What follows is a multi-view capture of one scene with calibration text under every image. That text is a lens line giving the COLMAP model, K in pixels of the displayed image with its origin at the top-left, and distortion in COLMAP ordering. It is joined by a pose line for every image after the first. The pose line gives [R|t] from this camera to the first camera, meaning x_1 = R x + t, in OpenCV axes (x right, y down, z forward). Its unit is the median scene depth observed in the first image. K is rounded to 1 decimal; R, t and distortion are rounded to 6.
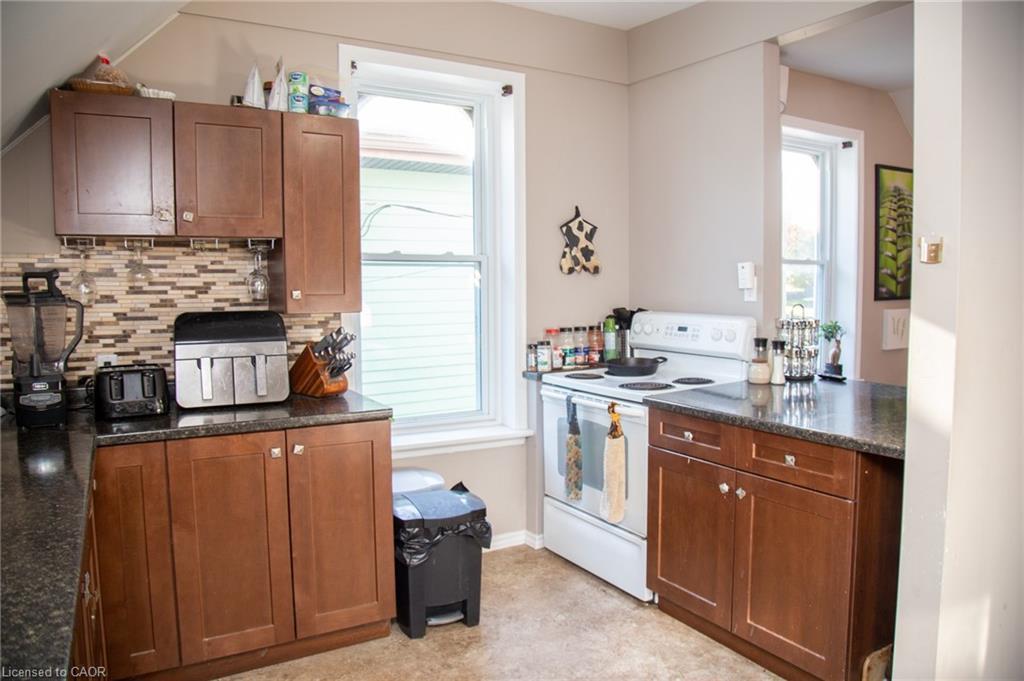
lens RADIAL K [[693.8, 0, 510.4], [0, 693.8, 346.0], [0, 0, 1]] dist [-0.115784, 0.047440]
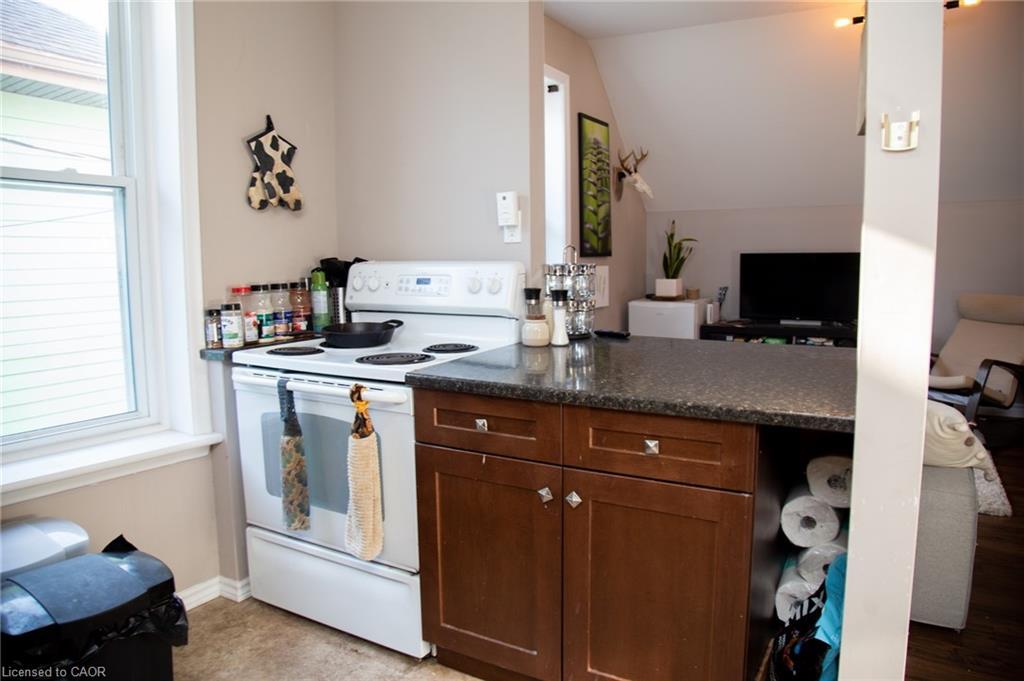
lens RADIAL K [[693.8, 0, 507.0], [0, 693.8, 342.4], [0, 0, 1]] dist [-0.115784, 0.047440]
pose [[0.877478, -0.054924, 0.476462, -0.039585], [0.040675, 0.998364, 0.040177, 0.016815], [-0.477889, -0.015874, 0.878277, 0.305370]]
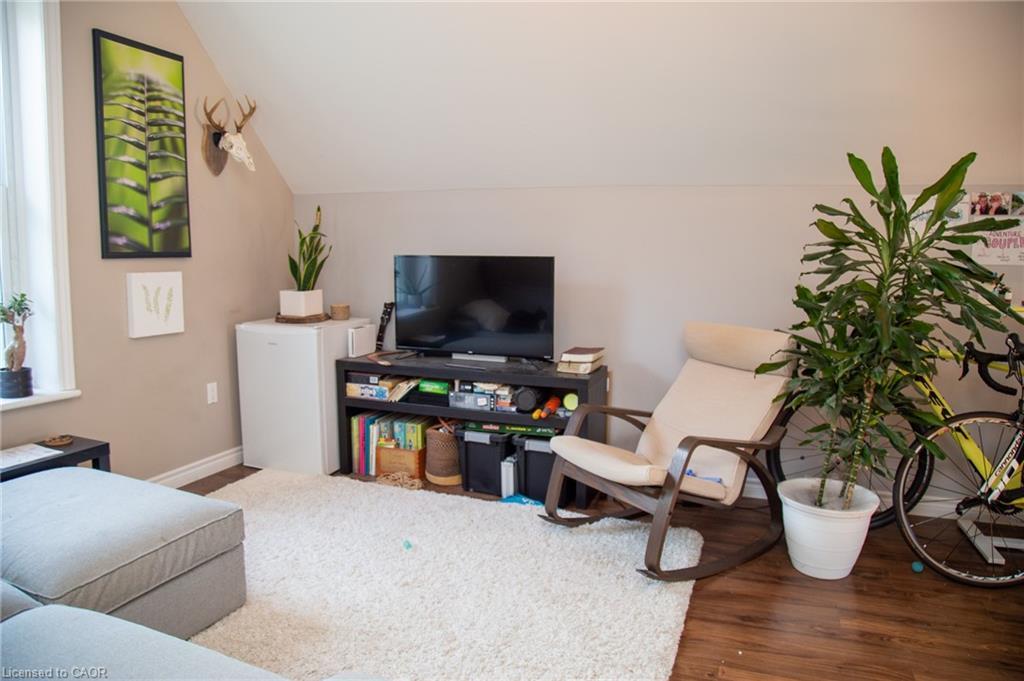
lens RADIAL K [[693.8, 0, 510.9], [0, 693.8, 346.5], [0, 0, 1]] dist [-0.115784, 0.047440]
pose [[0.783282, -0.055410, 0.619192, 0.743966], [0.027033, 0.998114, 0.055122, -0.018420], [-0.621078, -0.026438, 0.783303, 0.487234]]
